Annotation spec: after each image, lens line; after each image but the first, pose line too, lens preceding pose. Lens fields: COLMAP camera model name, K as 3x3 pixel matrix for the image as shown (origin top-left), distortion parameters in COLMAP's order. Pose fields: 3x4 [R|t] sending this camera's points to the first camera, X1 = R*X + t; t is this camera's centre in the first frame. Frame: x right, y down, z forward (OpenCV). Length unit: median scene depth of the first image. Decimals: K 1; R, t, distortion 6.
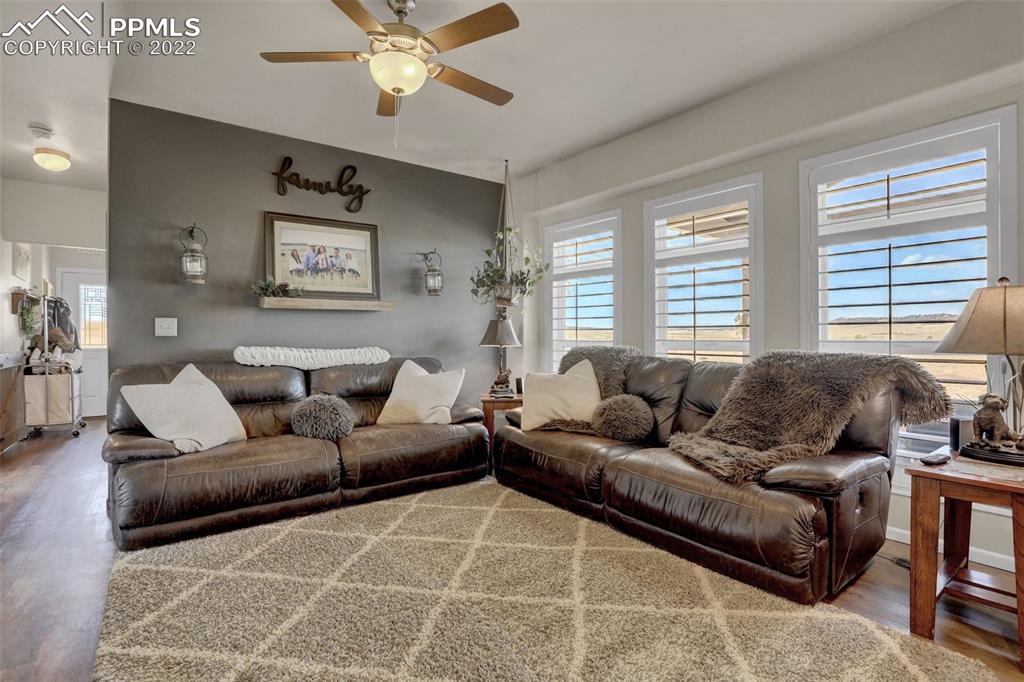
lens RADIAL K [[494.8, 0, 515.0], [0, 494.8, 338.2], [0, 0, 1]] dist [-0.069908, 0.025875]
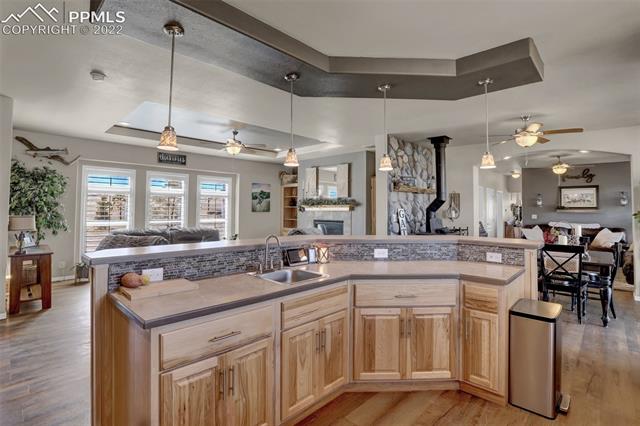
lens RADIAL K [[313.6, 0, 313.7], [0, 313.6, 197.7], [0, 0, 1]] dist [-0.040668, 0.001450]
pose [[0.140600, -0.034144, -0.989477, 1.613071], [-0.012391, 0.999266, -0.036242, -0.066020], [0.989989, 0.017356, 0.140074, -1.264903]]
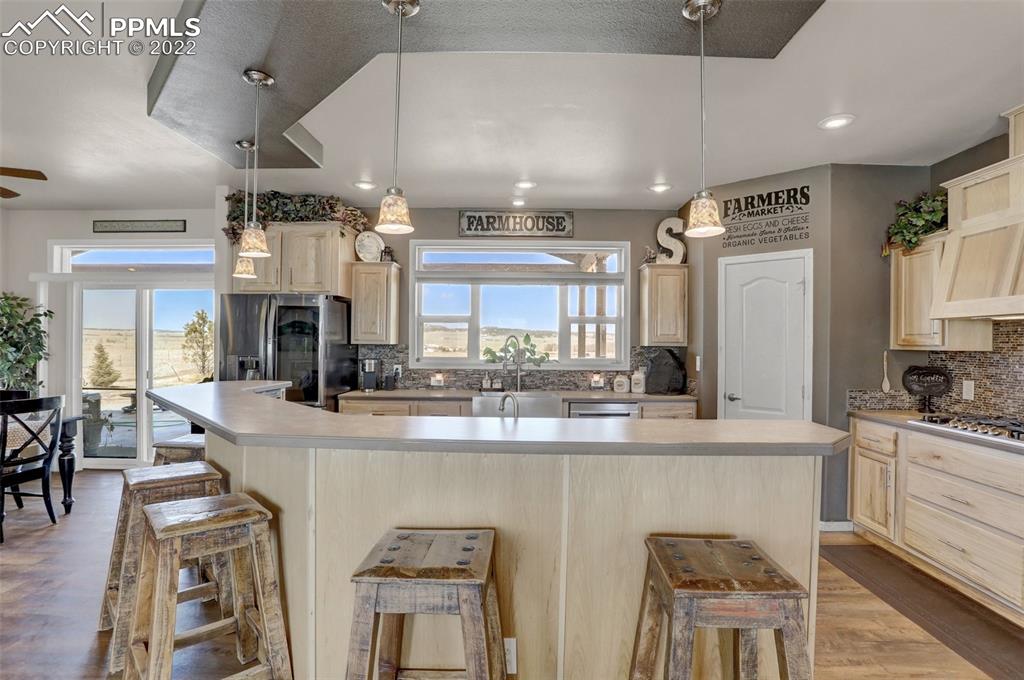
lens RADIAL K [[513.4, 0, 521.8], [0, 513.4, 341.6], [0, 0, 1]] dist [-0.077579, 0.031671]
pose [[0.610044, 0.010445, 0.792299, 0.515779], [-0.008526, 0.999942, -0.006618, -0.064529], [-0.792322, -0.002718, 0.610097, -1.605535]]
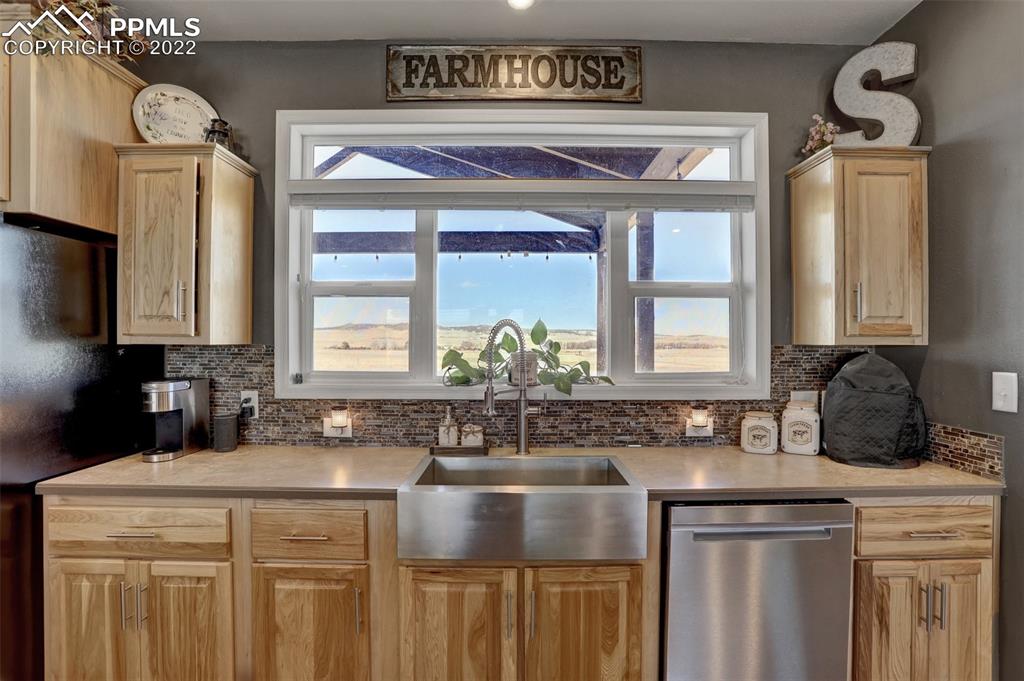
lens RADIAL K [[503.2, 0, 514.0], [0, 503.2, 341.4], [0, 0, 1]] dist [-0.070615, 0.026475]
pose [[0.608938, 0.004231, 0.793207, 1.143302], [-0.002926, 0.999991, -0.003089, -0.066172], [-0.793212, -0.000440, 0.608945, -1.098911]]
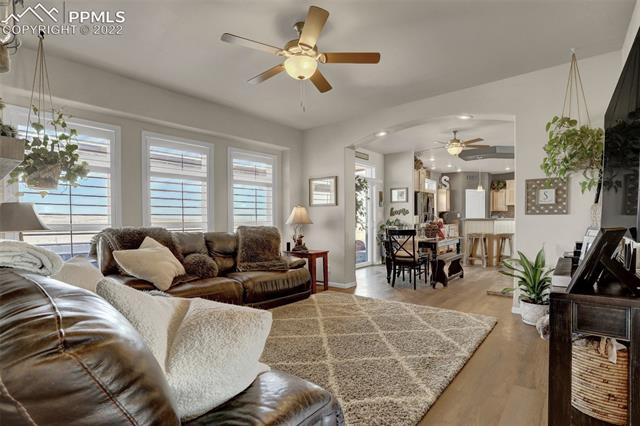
lens RADIAL K [[310.8, 0, 326.4], [0, 310.8, 218.6], [0, 0, 1]] dist [-0.064650, 0.018425]
pose [[-0.222580, 0.003347, 0.974909, -0.846849], [0.011014, 0.999939, -0.000918, -0.002480], [-0.974852, 0.010534, -0.222603, 0.727699]]
